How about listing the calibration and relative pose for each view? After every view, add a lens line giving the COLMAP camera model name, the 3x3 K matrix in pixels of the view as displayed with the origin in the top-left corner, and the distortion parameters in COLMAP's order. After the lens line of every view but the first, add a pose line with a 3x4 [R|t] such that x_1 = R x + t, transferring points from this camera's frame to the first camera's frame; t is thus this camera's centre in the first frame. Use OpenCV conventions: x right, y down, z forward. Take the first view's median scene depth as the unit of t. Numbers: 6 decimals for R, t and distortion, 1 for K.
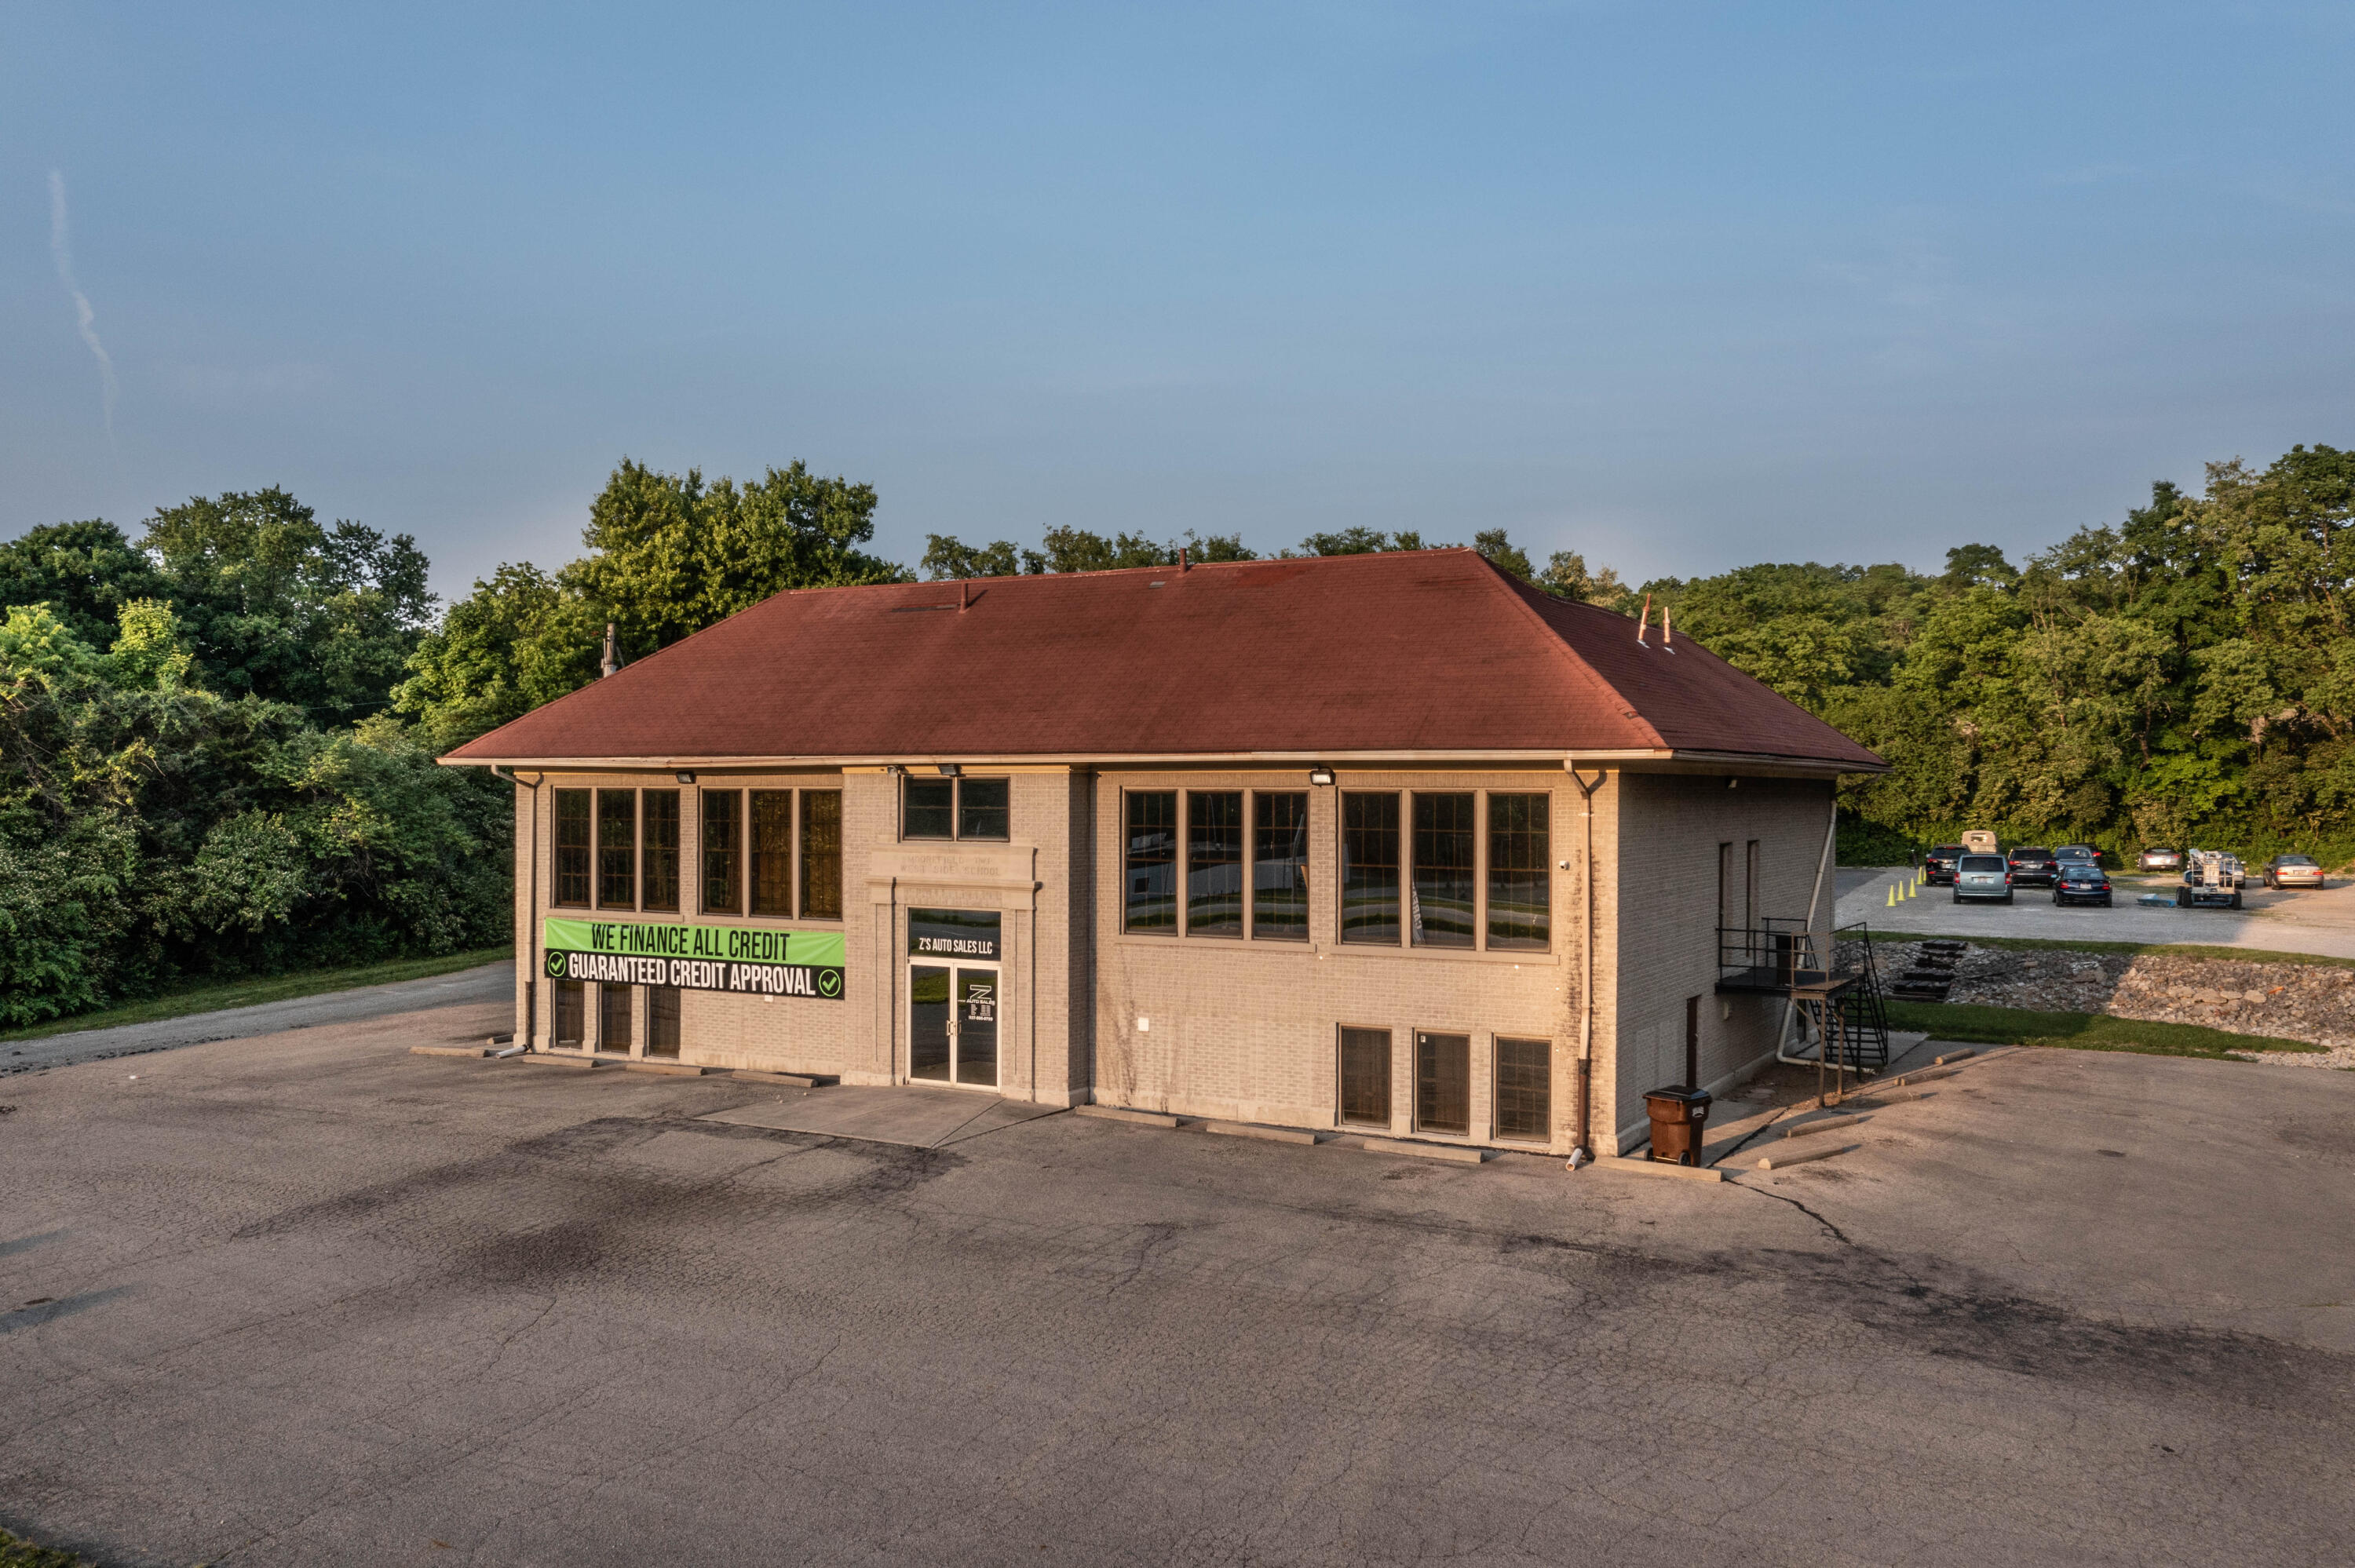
lens RADIAL K [[1930.5, 0, 1177.5], [0, 1930.5, 784.0], [0, 0, 1]] dist [-0.003730, 0.010873]
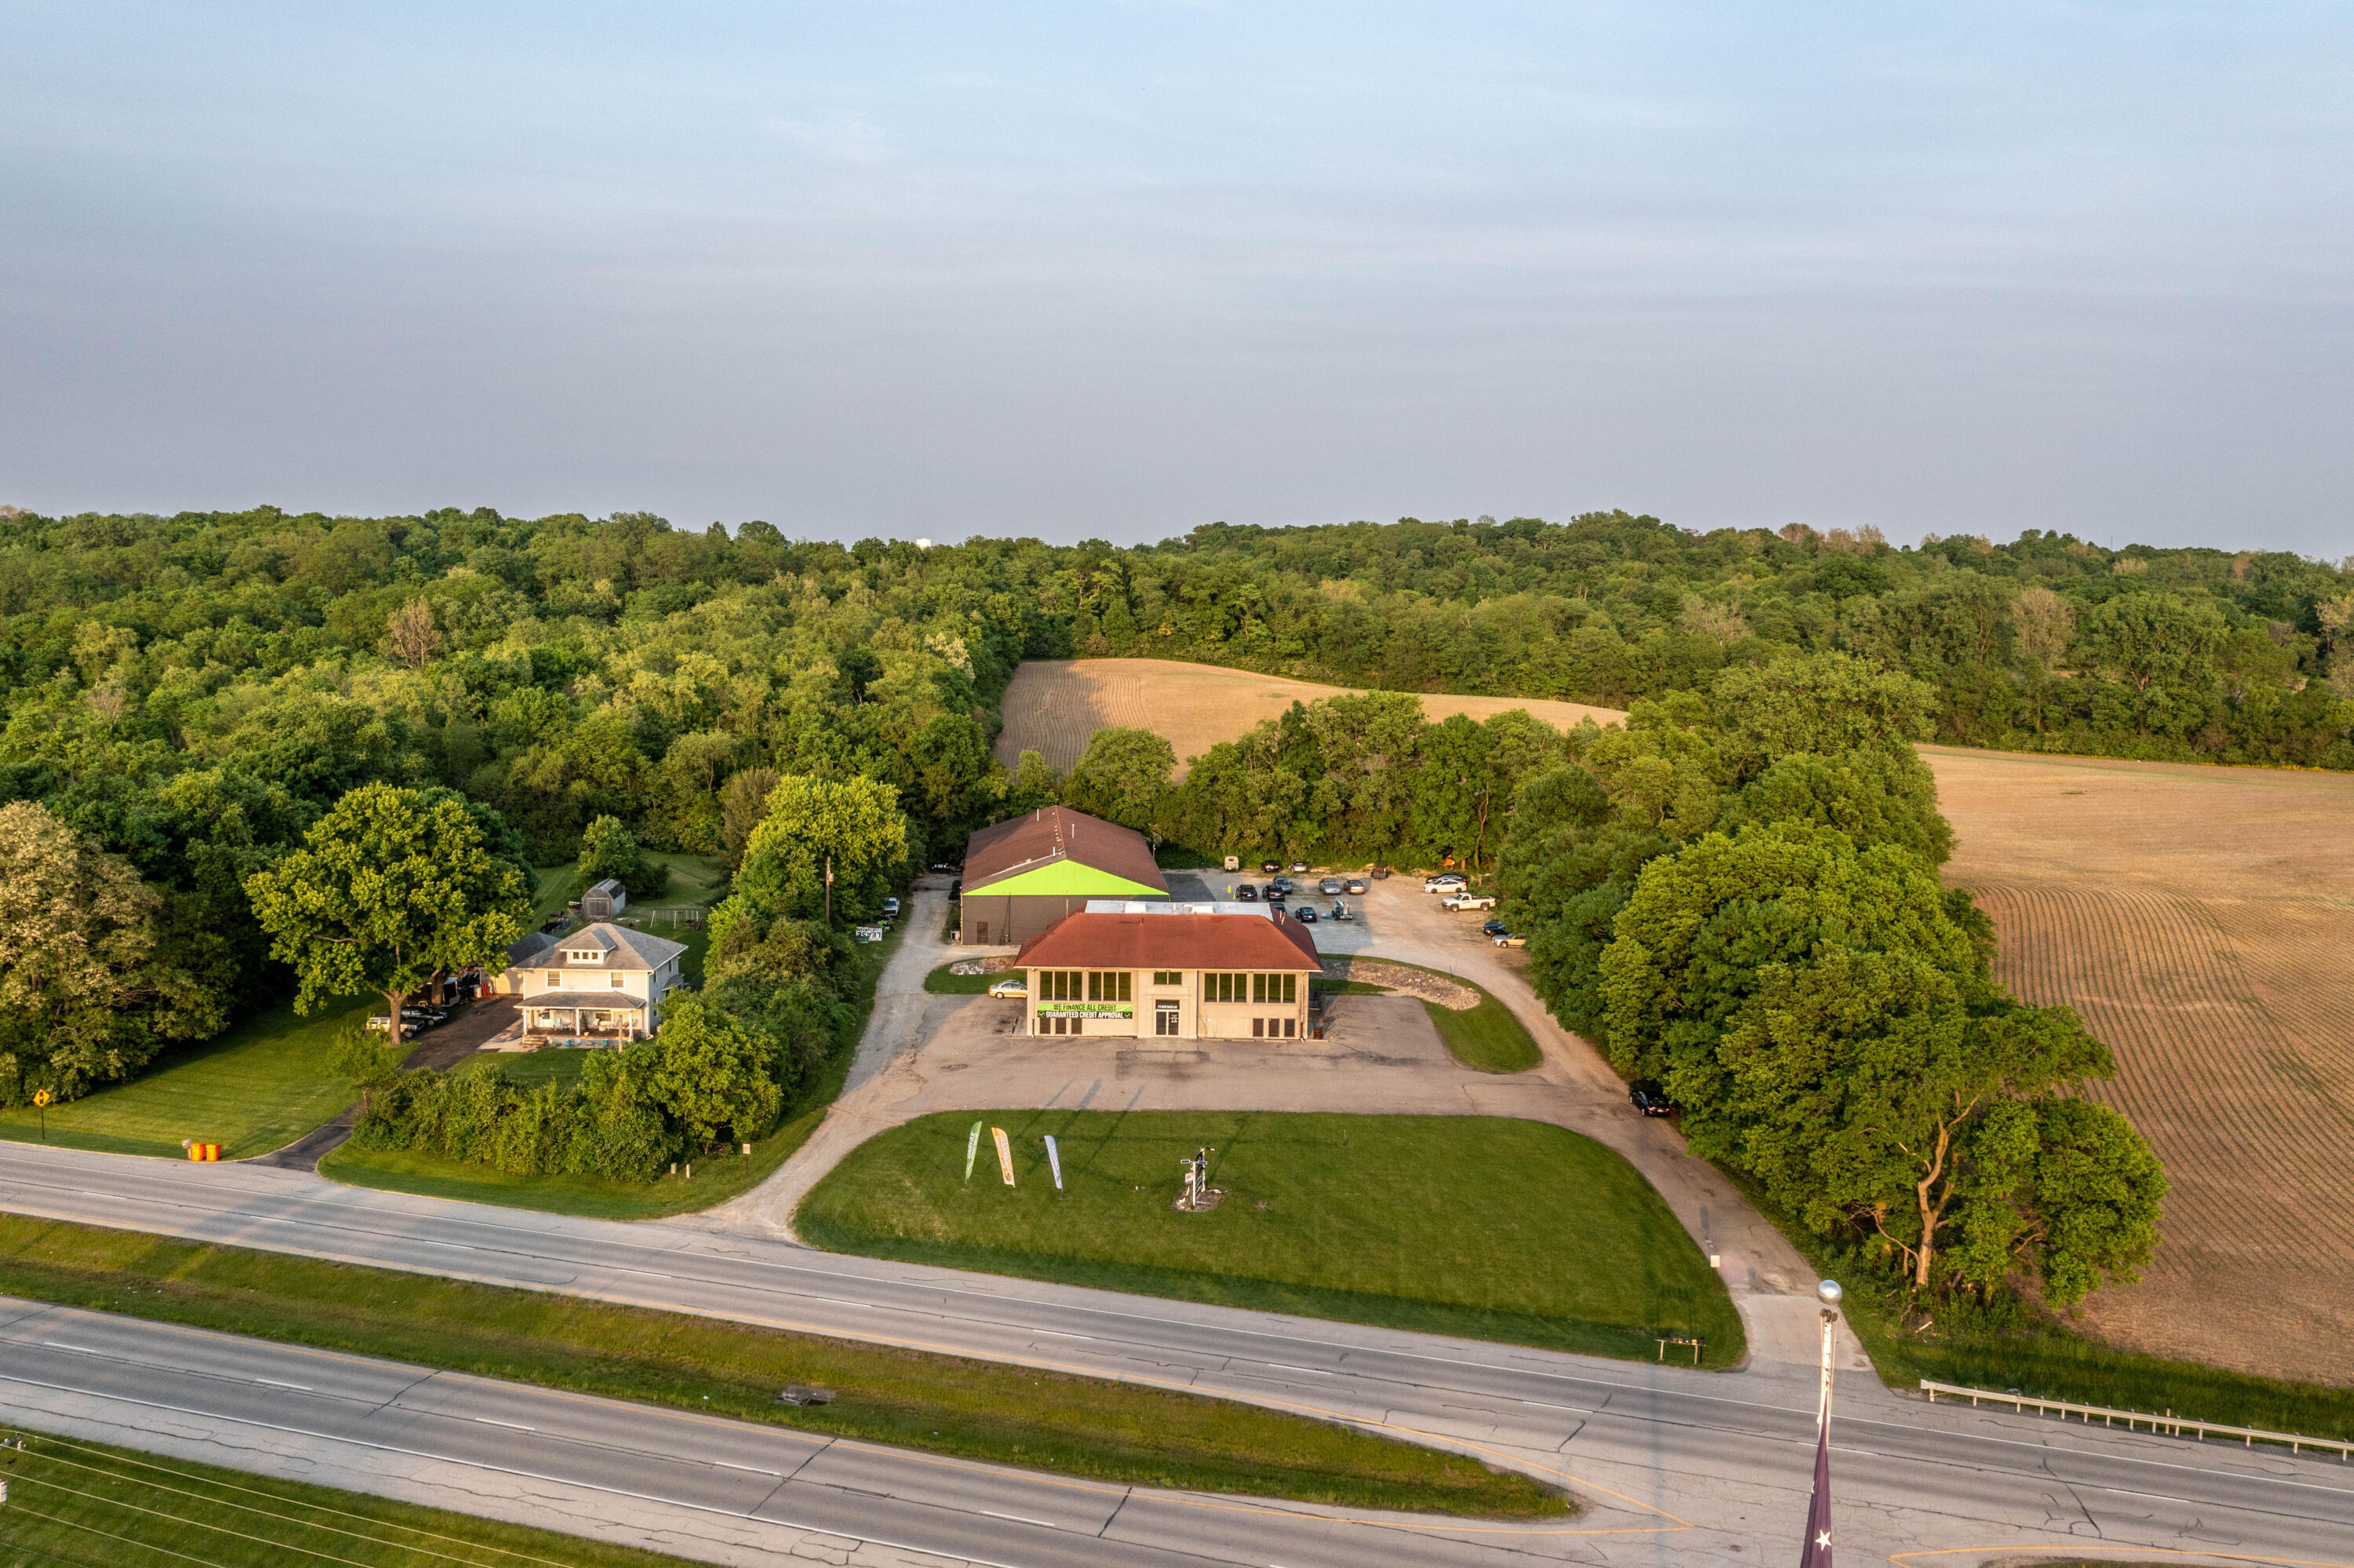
lens RADIAL K [[1929.8, 0, 1177.0], [0, 1929.8, 784.0], [0, 0, 1]] dist [-0.003730, 0.010873]
pose [[0.875037, -0.046770, 0.481792, -2.030254], [-0.008335, 0.993718, 0.111604, -0.853353], [-0.483985, -0.101673, 0.869150, -2.648045]]
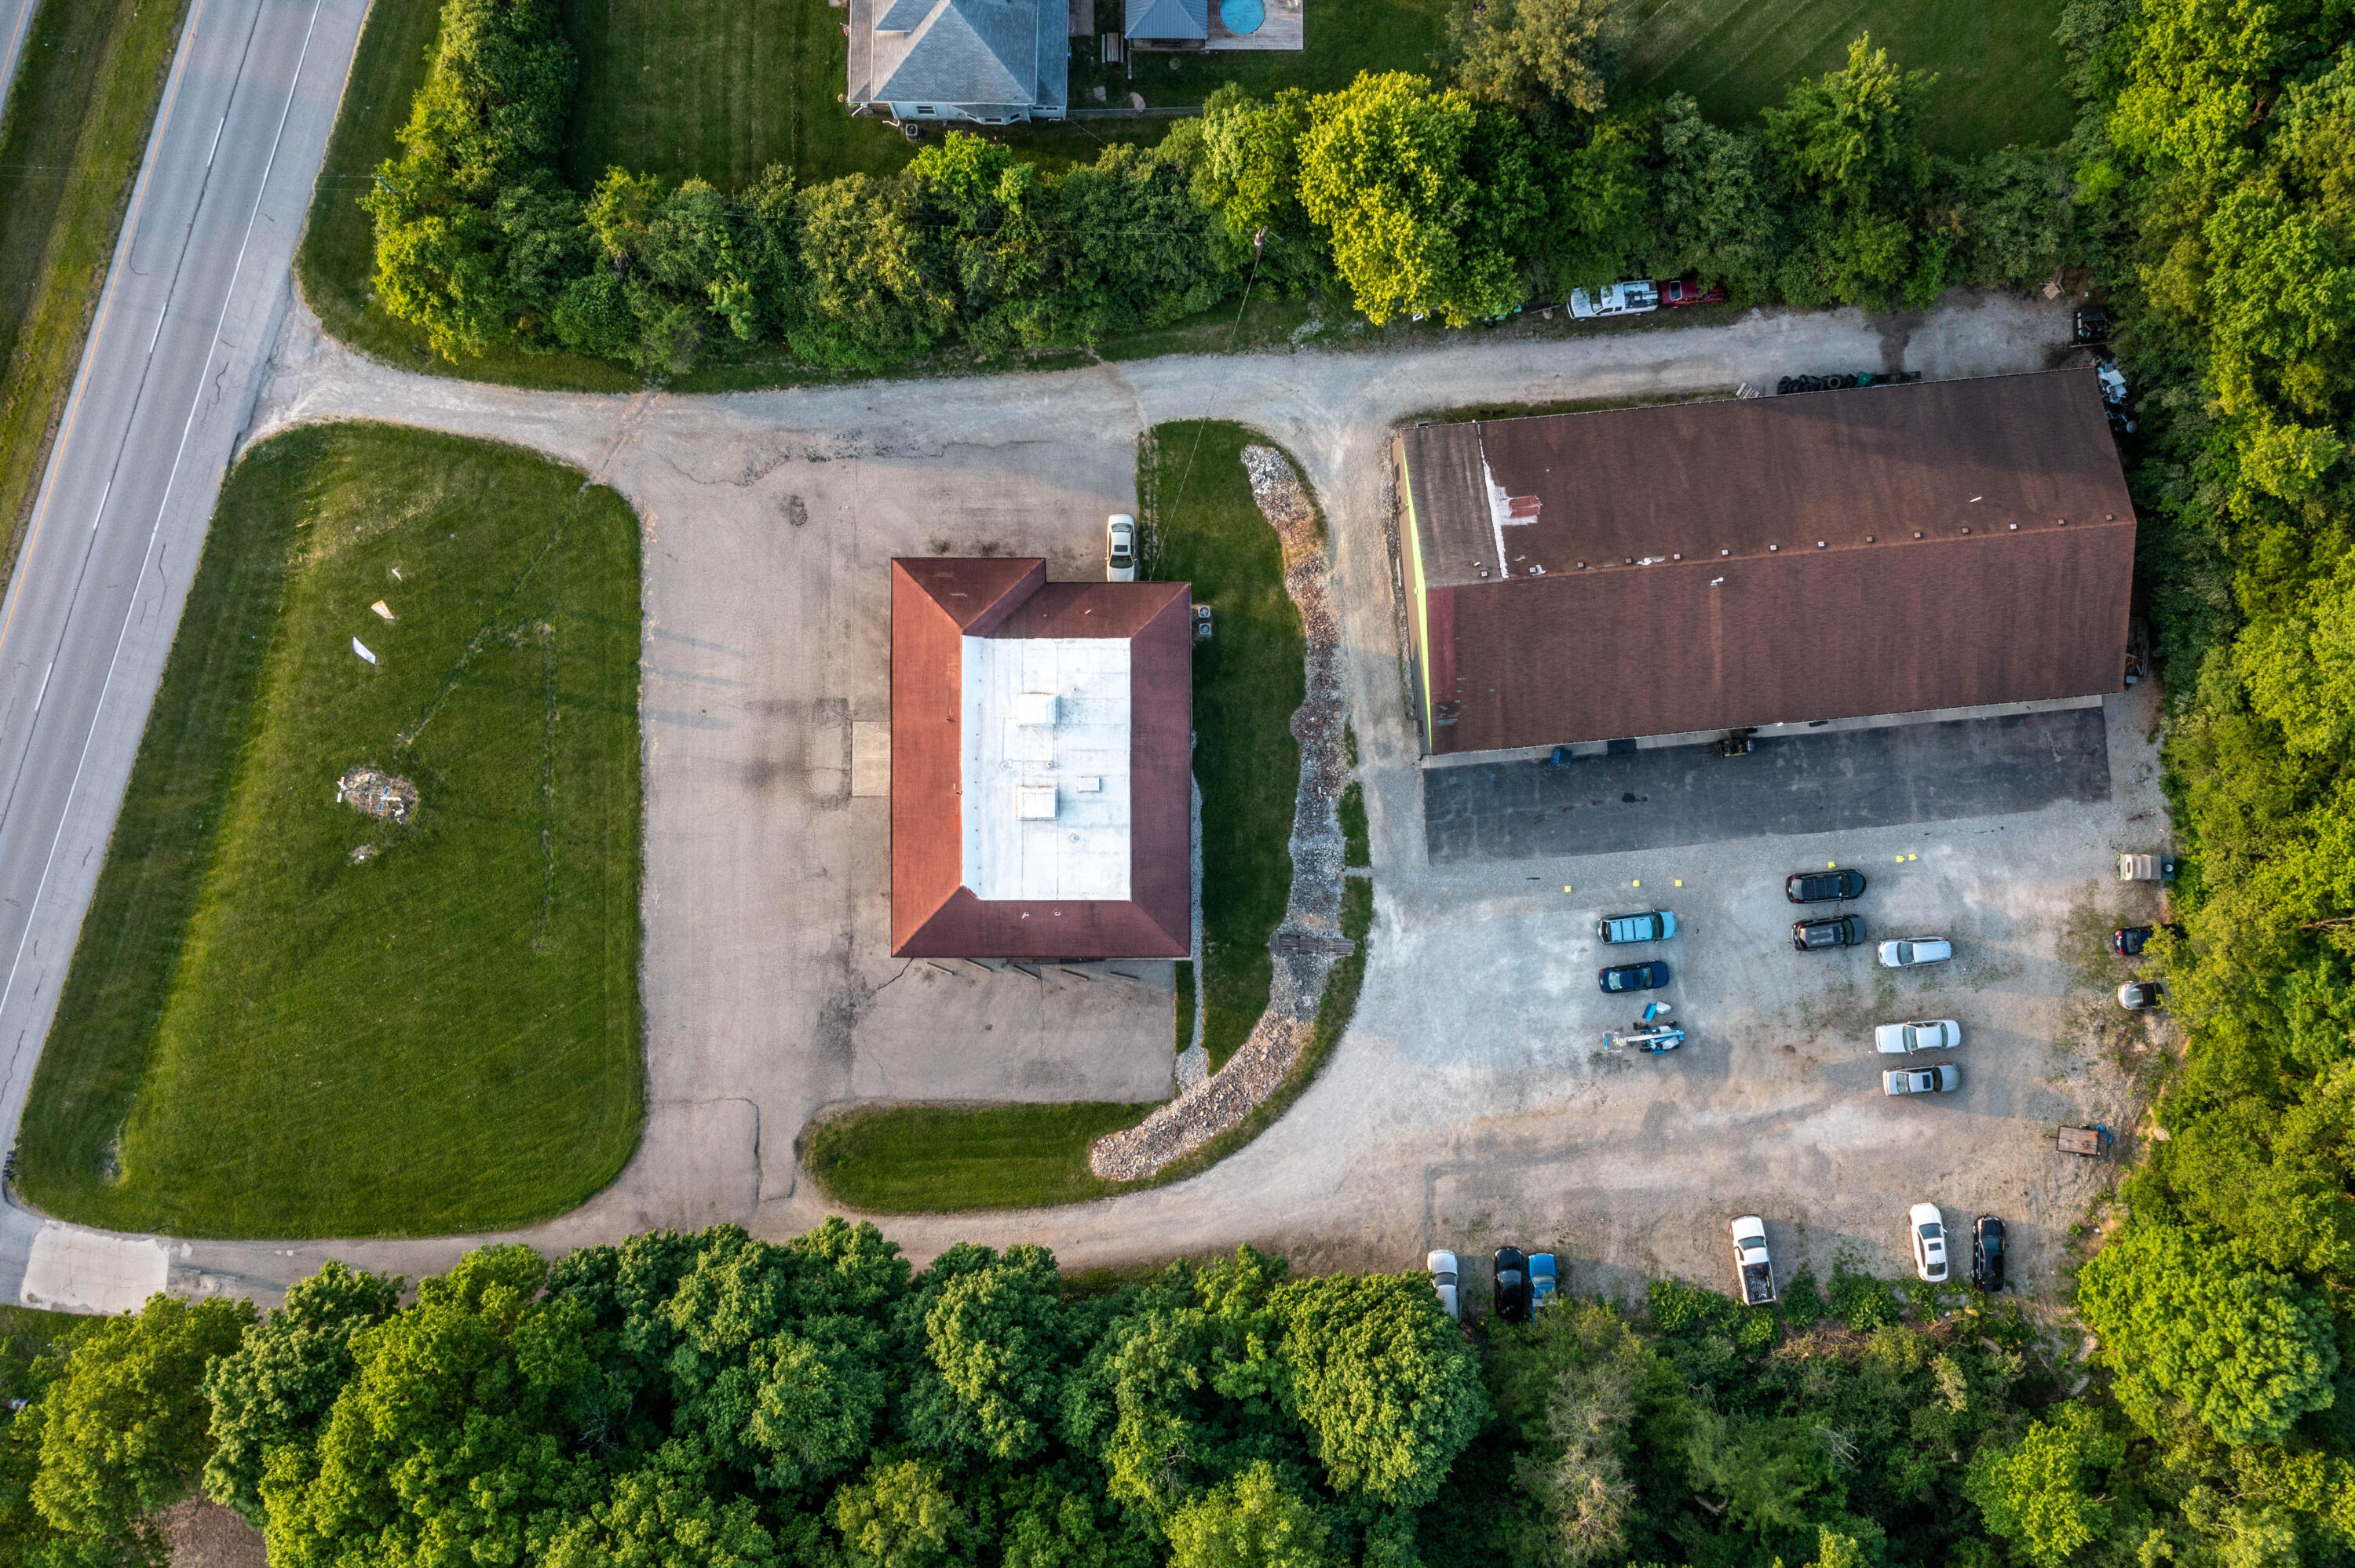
lens RADIAL K [[1930.5, 0, 1177.5], [0, 1930.5, 784.0], [0, 0, 1]] dist [-0.003730, 0.010873]
pose [[0.488593, 0.872511, 0.000813, 0.156335], [0.001536, -0.001791, 0.999997, -3.162762], [0.872510, -0.488591, -0.002215, 1.250658]]
